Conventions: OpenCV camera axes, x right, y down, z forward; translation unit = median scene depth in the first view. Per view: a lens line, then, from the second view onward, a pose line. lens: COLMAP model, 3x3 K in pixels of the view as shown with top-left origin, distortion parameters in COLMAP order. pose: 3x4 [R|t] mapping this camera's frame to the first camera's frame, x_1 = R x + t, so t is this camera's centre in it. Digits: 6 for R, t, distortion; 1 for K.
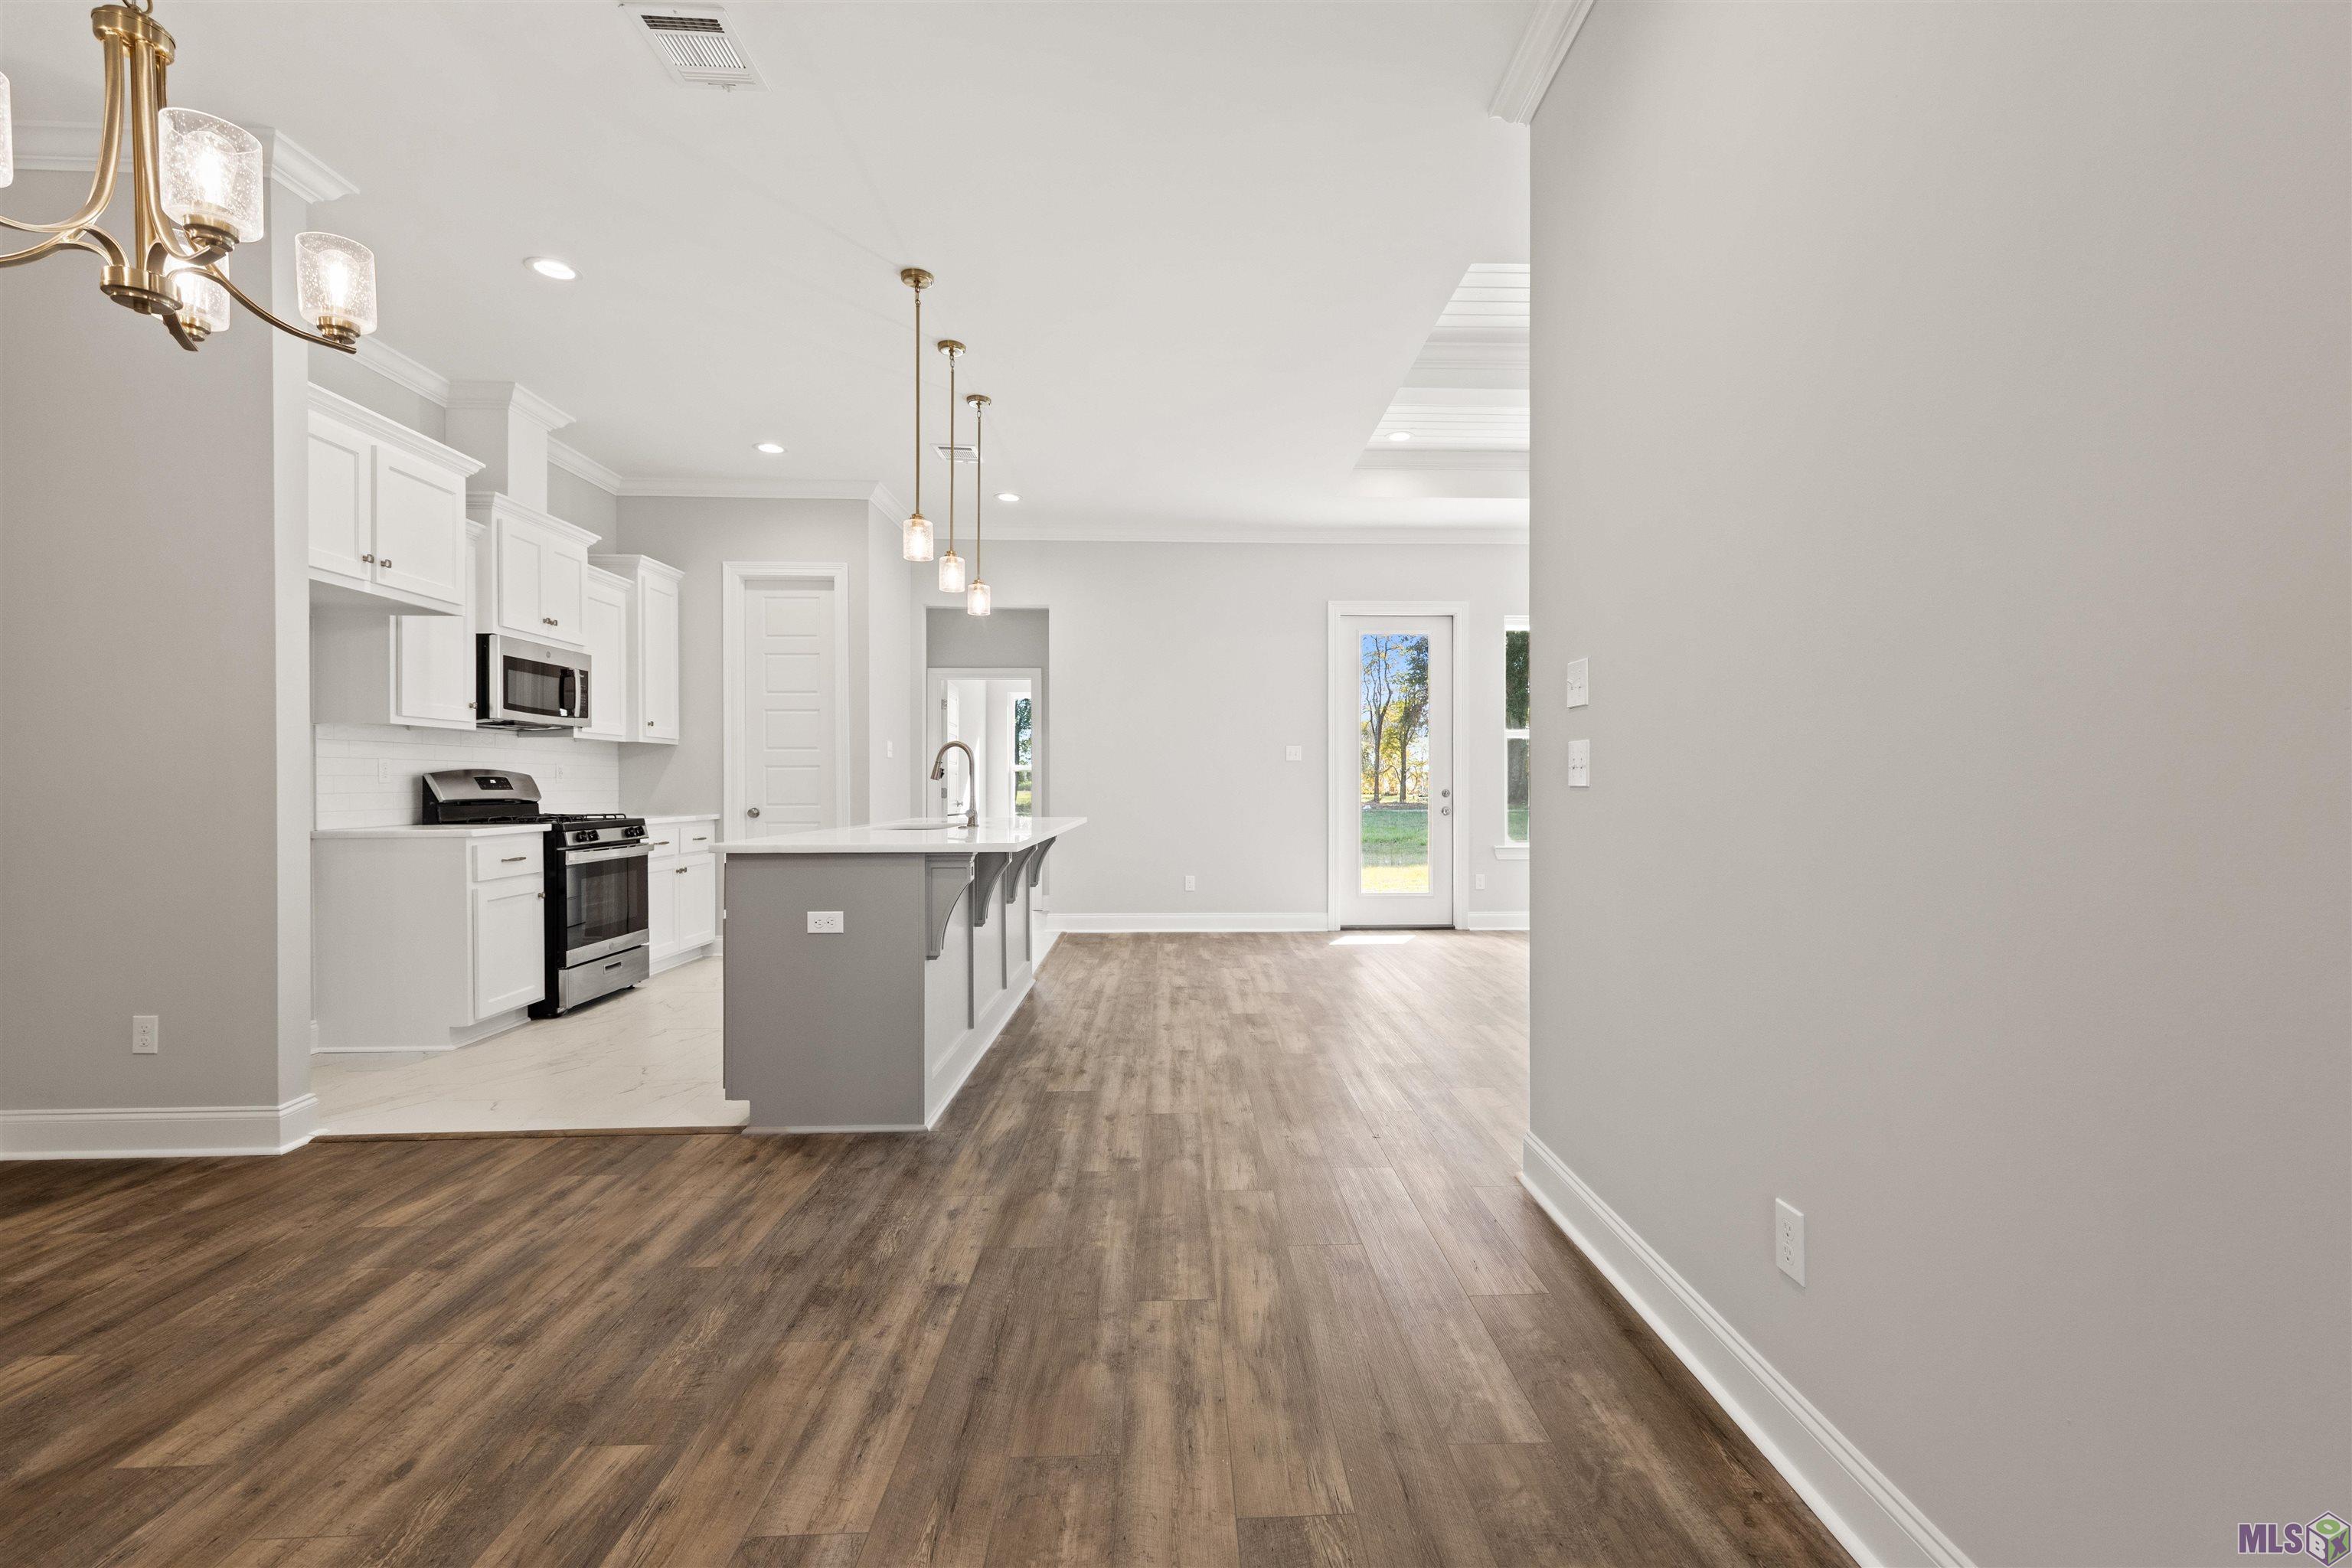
lens RADIAL K [[994.6, 0, 1215.6], [0, 994.6, 808.3], [0, 0, 1]] dist [0.008286, -0.001652]
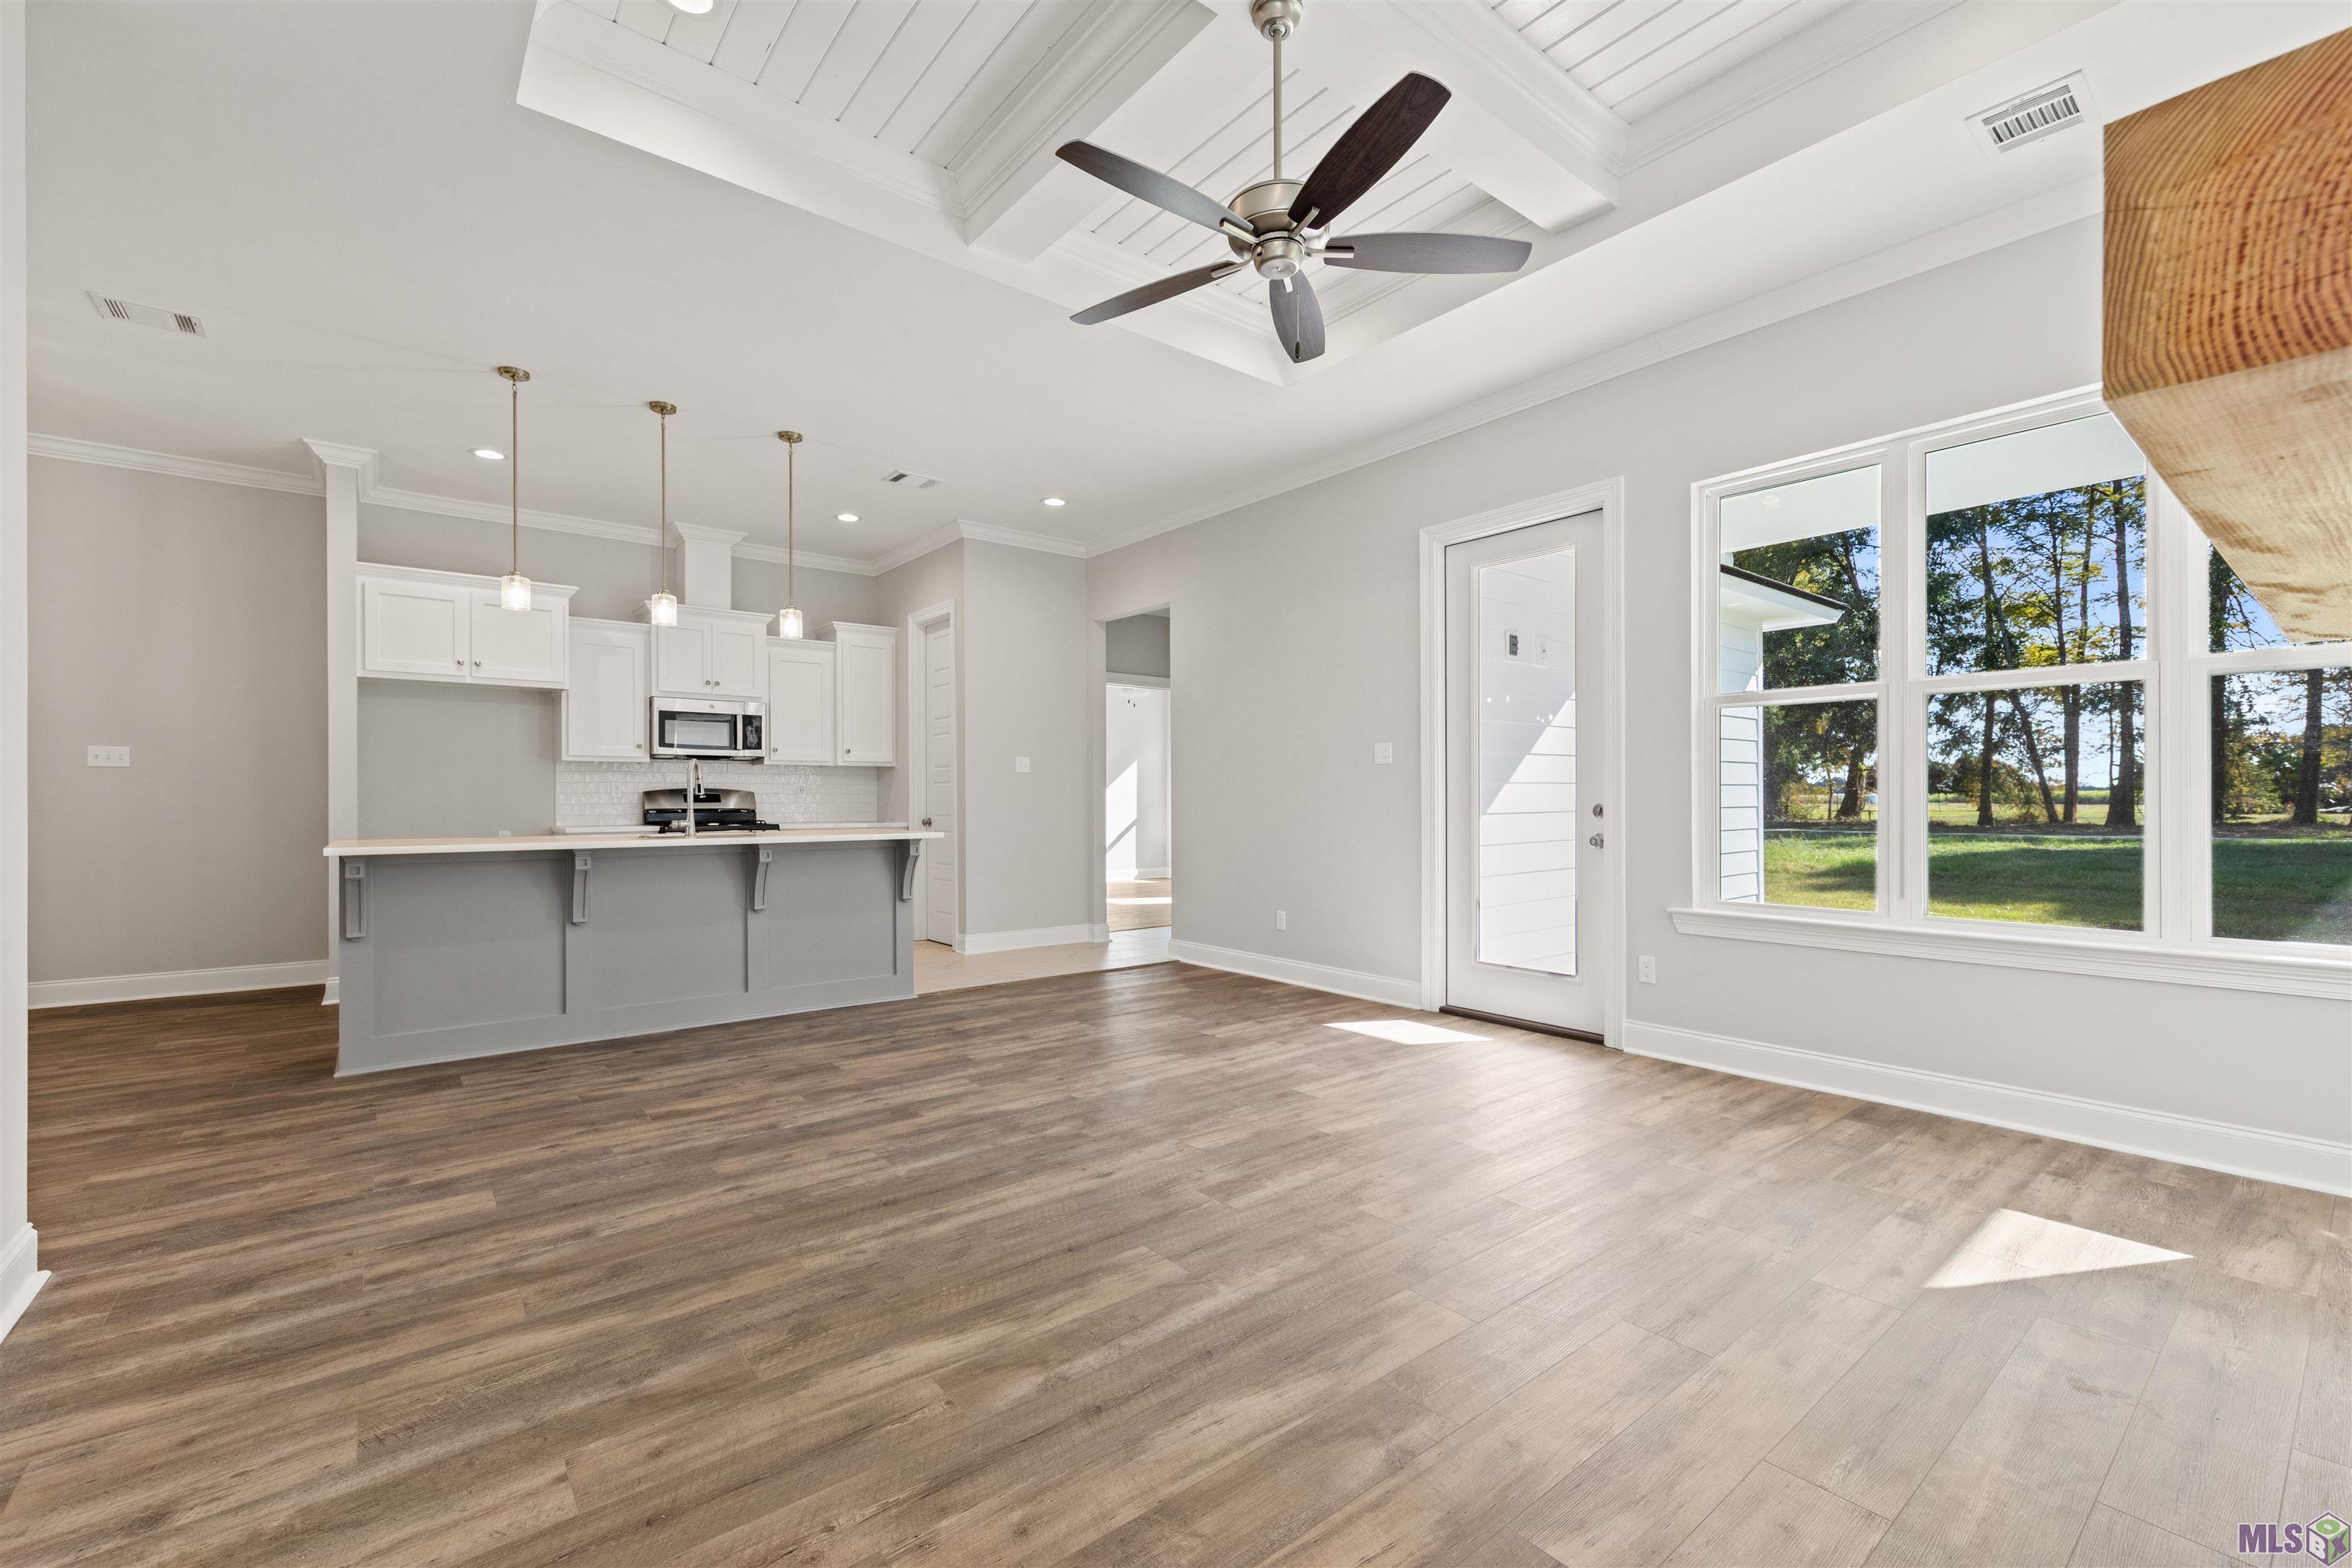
lens RADIAL K [[994.6, 0, 1179.4], [0, 994.6, 797.2], [0, 0, 1]] dist [0.008286, -0.001652]
pose [[0.591809, -0.003636, -0.806070, 1.086530], [-0.016428, 0.999728, -0.016571, -0.016747], [0.805911, 0.023049, 0.591588, 0.897330]]
